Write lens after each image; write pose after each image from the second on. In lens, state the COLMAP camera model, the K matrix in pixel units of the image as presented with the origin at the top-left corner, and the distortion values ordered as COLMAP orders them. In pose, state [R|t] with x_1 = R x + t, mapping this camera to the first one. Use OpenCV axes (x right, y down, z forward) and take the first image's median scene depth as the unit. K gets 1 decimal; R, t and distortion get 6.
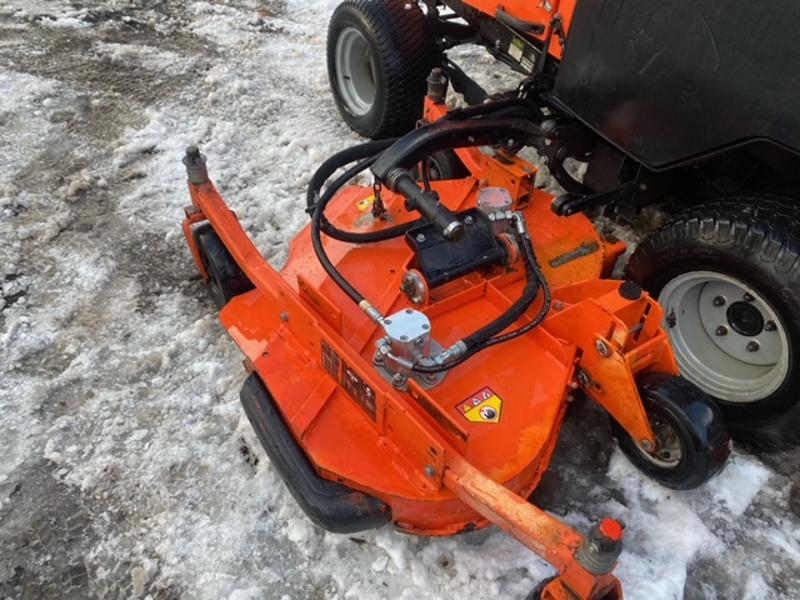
lens RADIAL K [[603.8, 0, 400.0], [0, 603.8, 300.0], [0, 0, 1]] dist [0.012991, 0.001097]
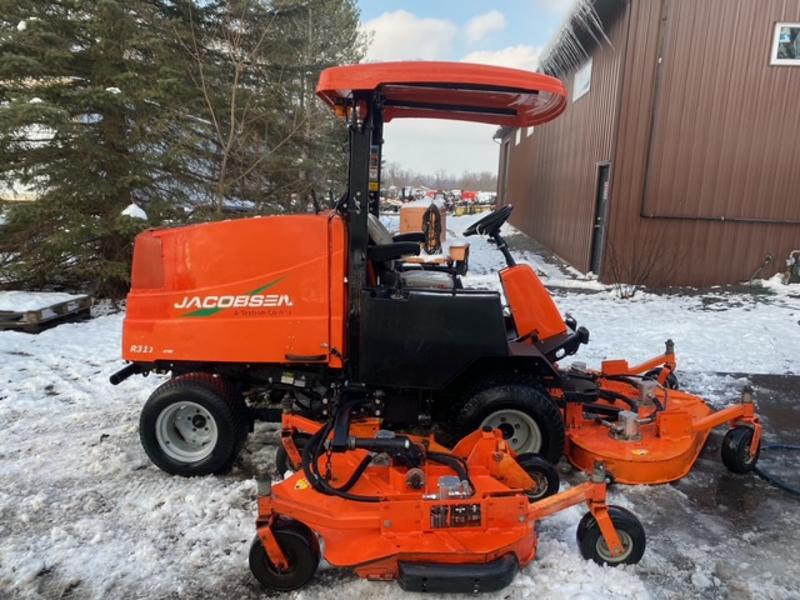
lens RADIAL K [[603.8, 0, 400.0], [0, 603.8, 300.0], [0, 0, 1]] dist [0.012991, 0.001097]
pose [[0.593818, -0.187033, 0.782560, -0.999216], [0.572909, 0.781191, -0.248026, -0.012109], [-0.564939, 0.595617, 0.571037, -0.235856]]
